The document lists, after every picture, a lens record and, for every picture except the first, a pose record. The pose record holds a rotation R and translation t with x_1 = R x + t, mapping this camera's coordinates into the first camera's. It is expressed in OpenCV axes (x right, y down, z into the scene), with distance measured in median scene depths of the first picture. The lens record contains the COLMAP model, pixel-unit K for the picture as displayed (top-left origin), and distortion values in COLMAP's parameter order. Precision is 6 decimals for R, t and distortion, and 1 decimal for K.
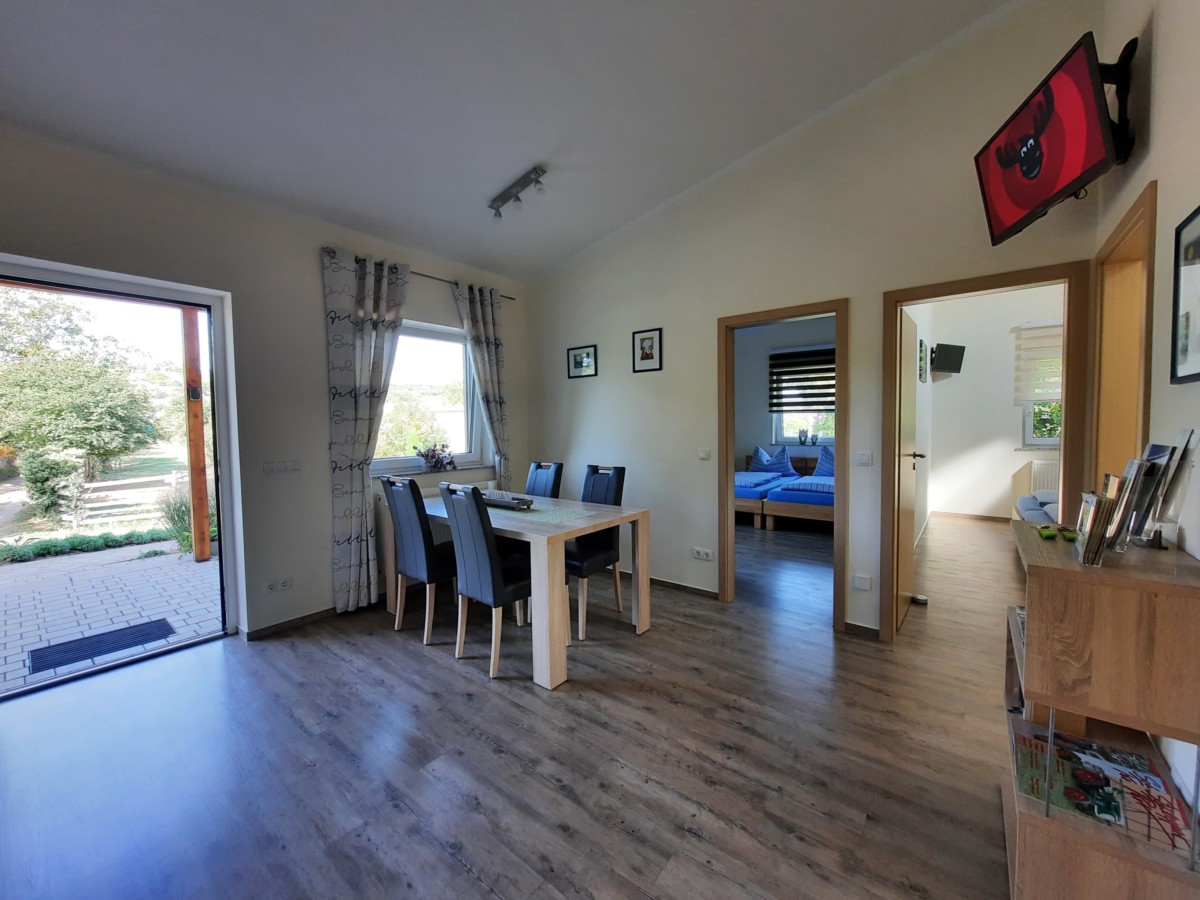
lens RADIAL K [[464.9, 0, 600.0], [0, 464.9, 450.0], [0, 0, 1]] dist [-0.000238, -0.000007]
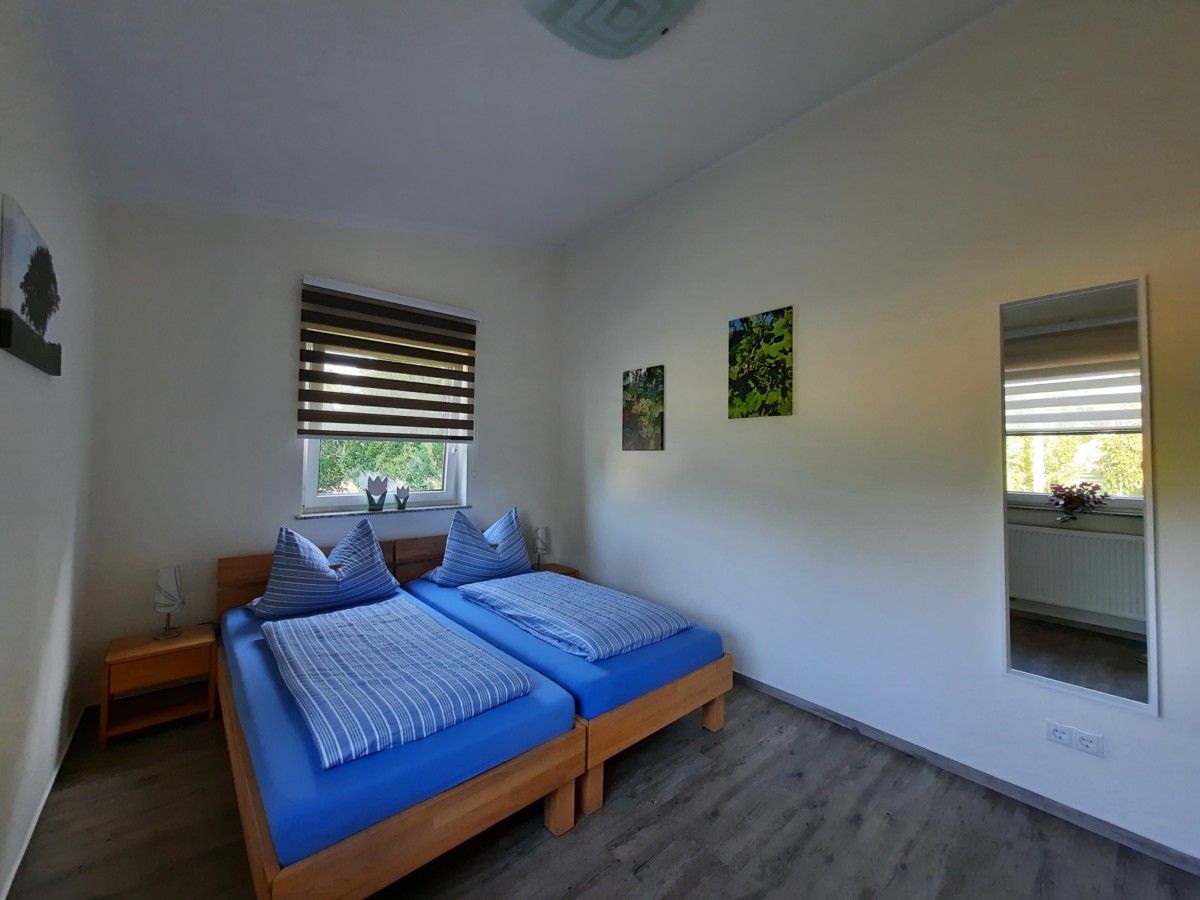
lens RADIAL K [[464.9, 0, 600.0], [0, 464.9, 450.0], [0, 0, 1]] dist [-0.000238, -0.000007]
pose [[0.197003, 0.035396, 0.979764, 0.041344], [0.039970, 0.998227, -0.044100, -0.042229], [-0.979588, 0.047849, 0.195239, 0.701779]]
